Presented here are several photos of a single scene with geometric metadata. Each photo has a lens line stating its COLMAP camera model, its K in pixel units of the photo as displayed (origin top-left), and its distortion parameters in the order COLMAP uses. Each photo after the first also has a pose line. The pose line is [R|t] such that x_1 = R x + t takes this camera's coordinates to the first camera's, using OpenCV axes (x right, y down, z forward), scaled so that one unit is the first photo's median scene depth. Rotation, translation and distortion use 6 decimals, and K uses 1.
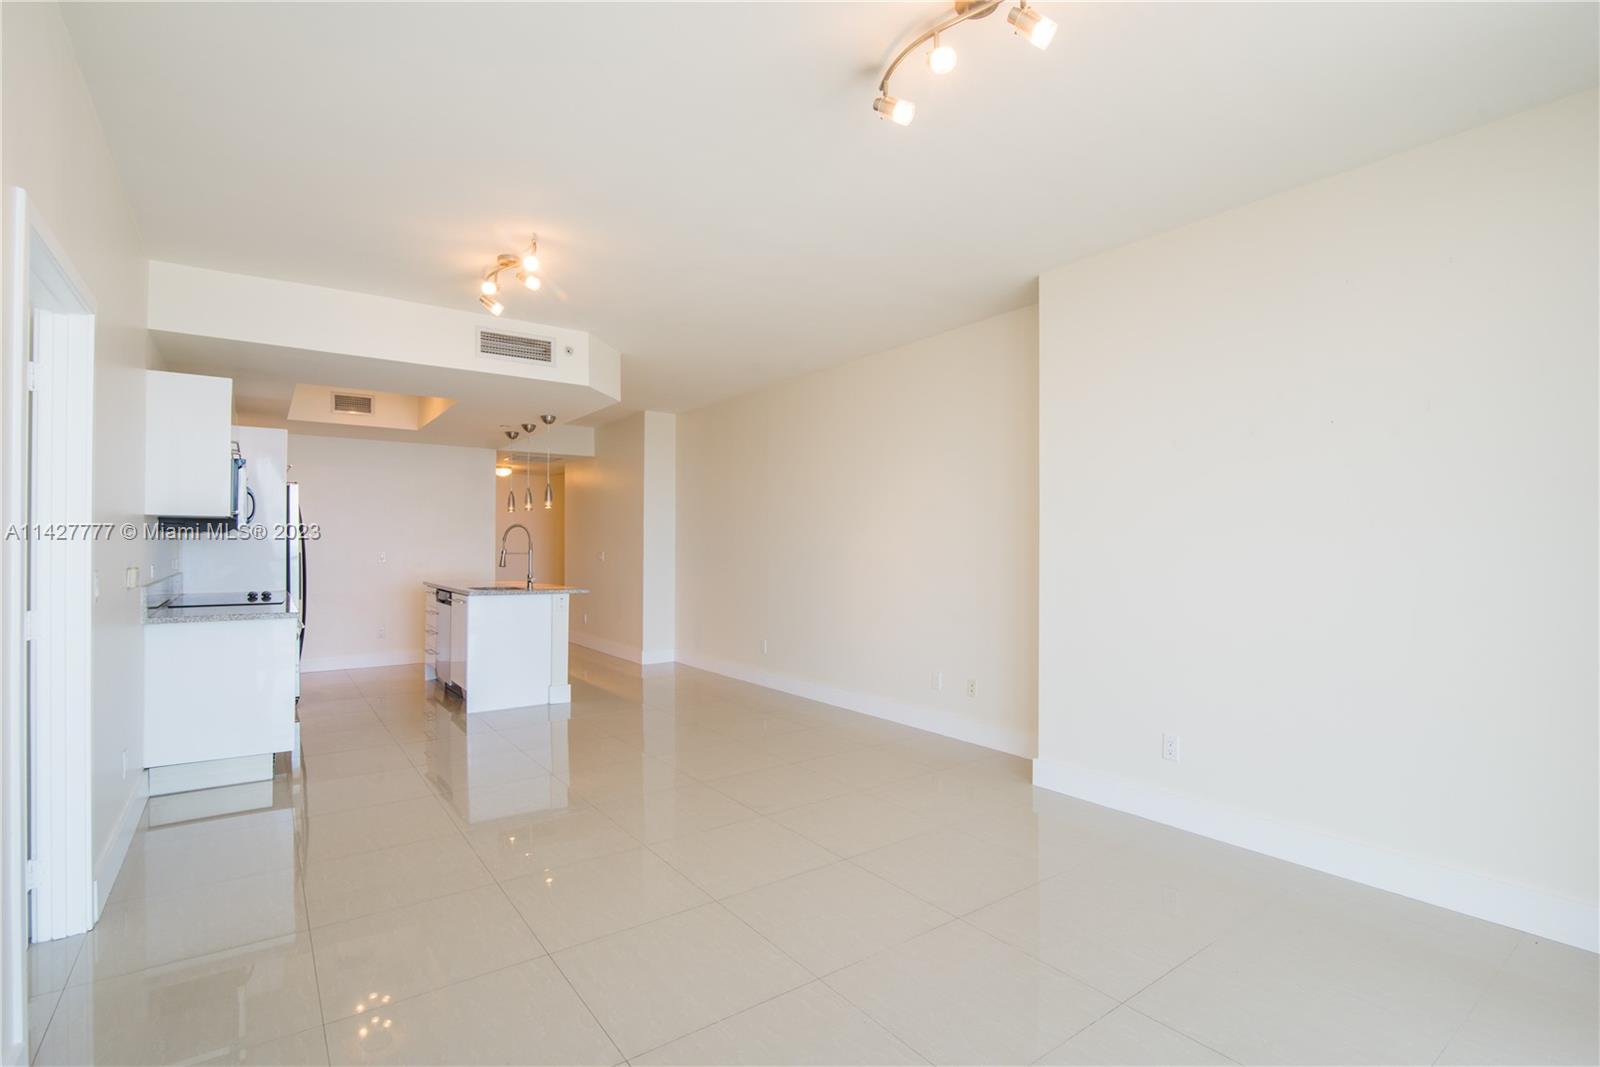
lens RADIAL K [[755.5, 0, 790.2], [0, 755.5, 541.1], [0, 0, 1]] dist [0.004971, -0.000041]
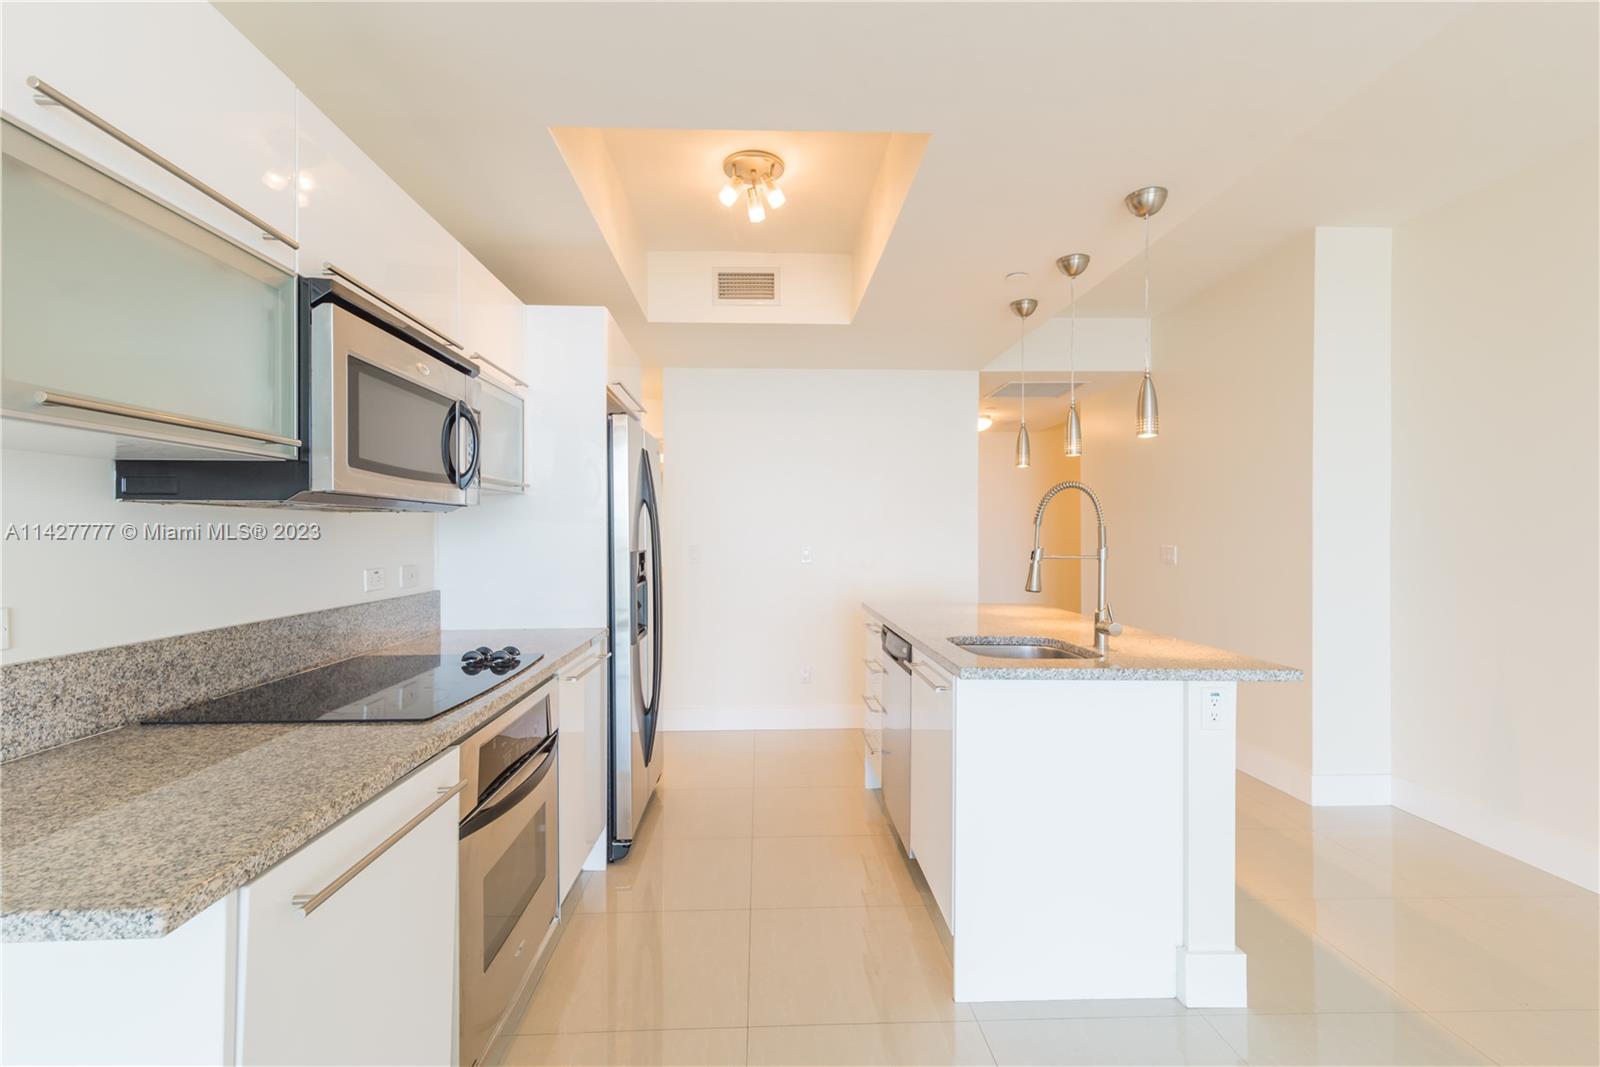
lens RADIAL K [[749.2, 0, 797.8], [0, 749.2, 536.1], [0, 0, 1]] dist [0.024031, -0.000003]
pose [[0.844895, -0.003085, -0.534923, -0.265009], [0.008932, 0.999925, 0.008340, 0.000247], [0.534858, -0.011824, 0.844859, 0.585192]]
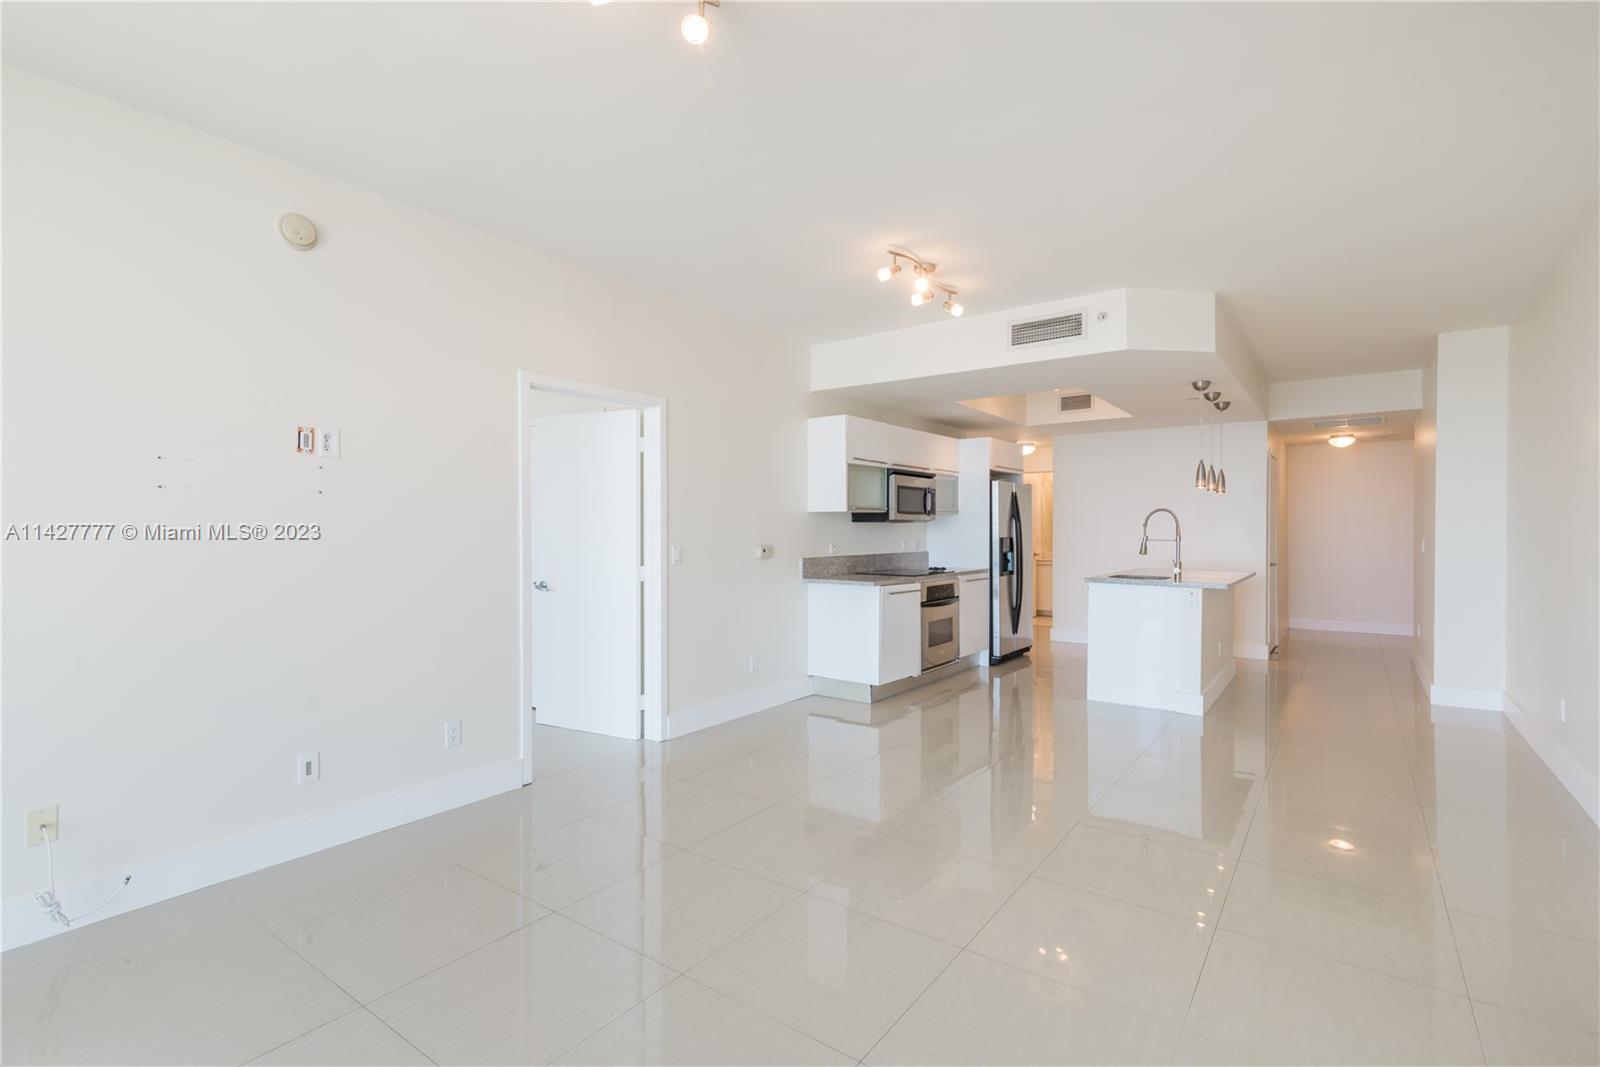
lens RADIAL K [[755.5, 0, 790.2], [0, 755.5, 541.1], [0, 0, 1]] dist [0.004971, -0.000041]
pose [[0.311522, 0.010359, -0.950183, 0.353783], [0.008243, 0.999873, 0.013603, 0.000375], [0.950203, -0.012070, 0.311397, 0.284704]]
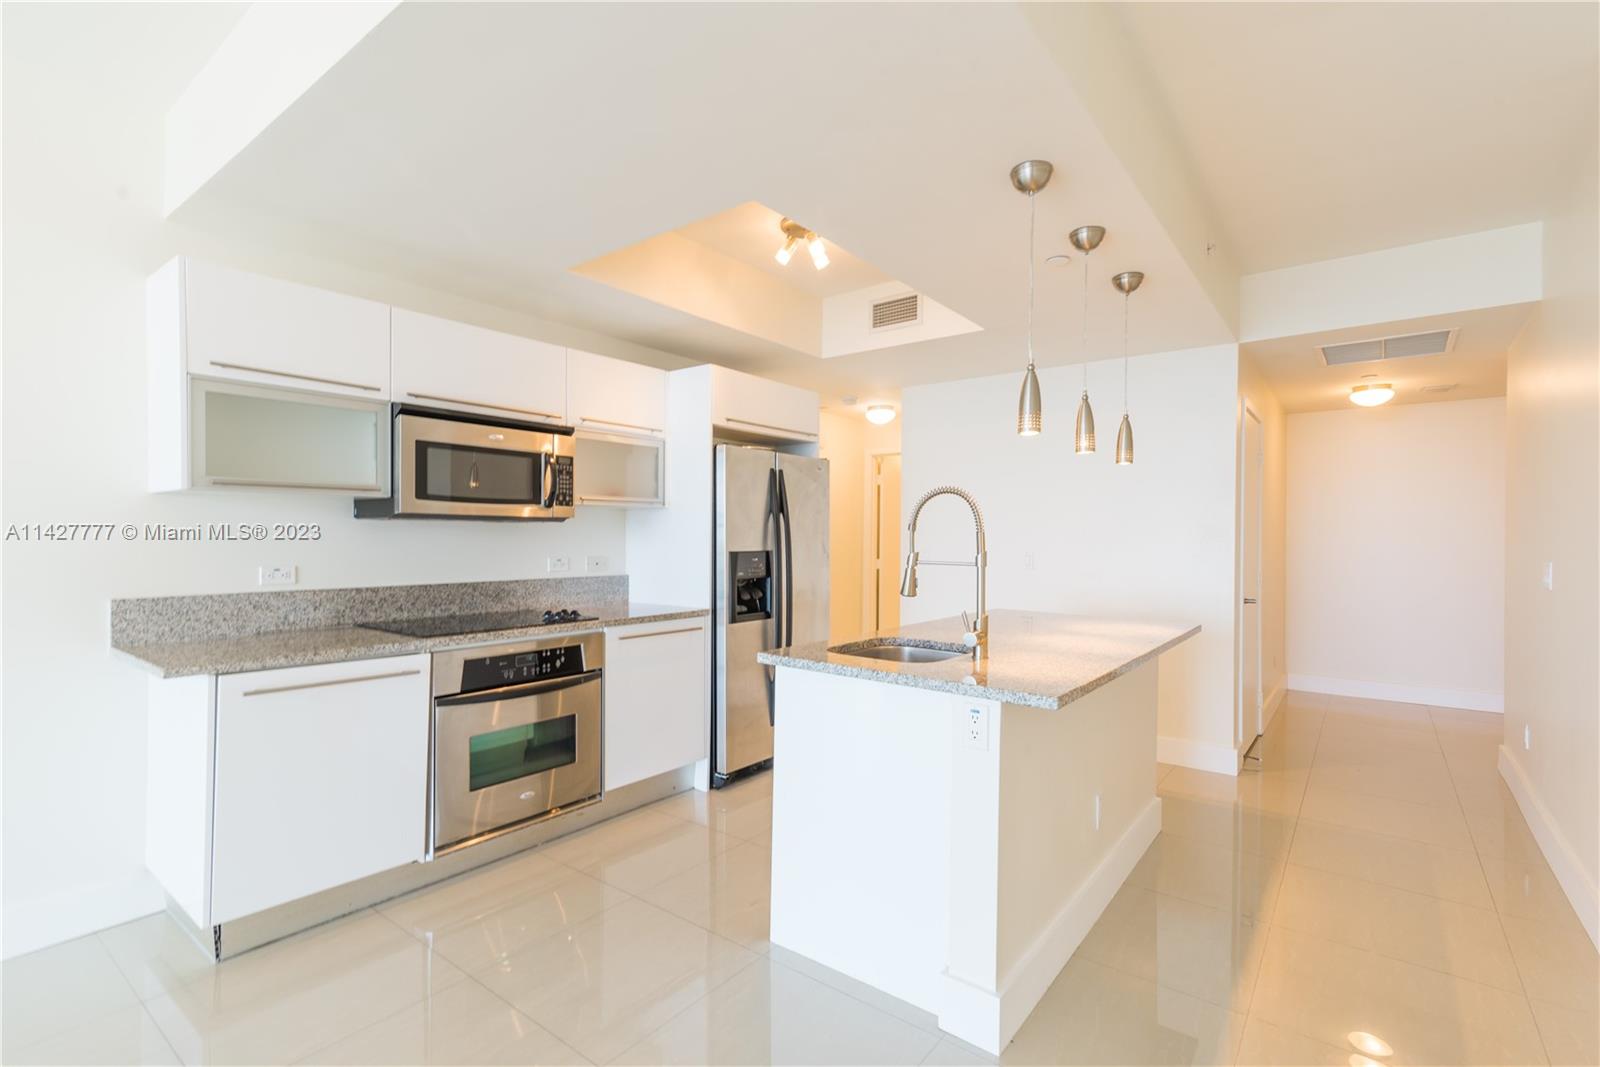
lens RADIAL K [[742.4, 0, 799.5], [0, 742.4, 547.9], [0, 0, 1]] dist [0.015808, -0.000050]
pose [[0.298966, 0.010979, -0.954200, -0.025553], [0.002758, 0.999920, 0.012369, 0.002863], [0.954260, -0.006329, 0.298912, 0.795264]]
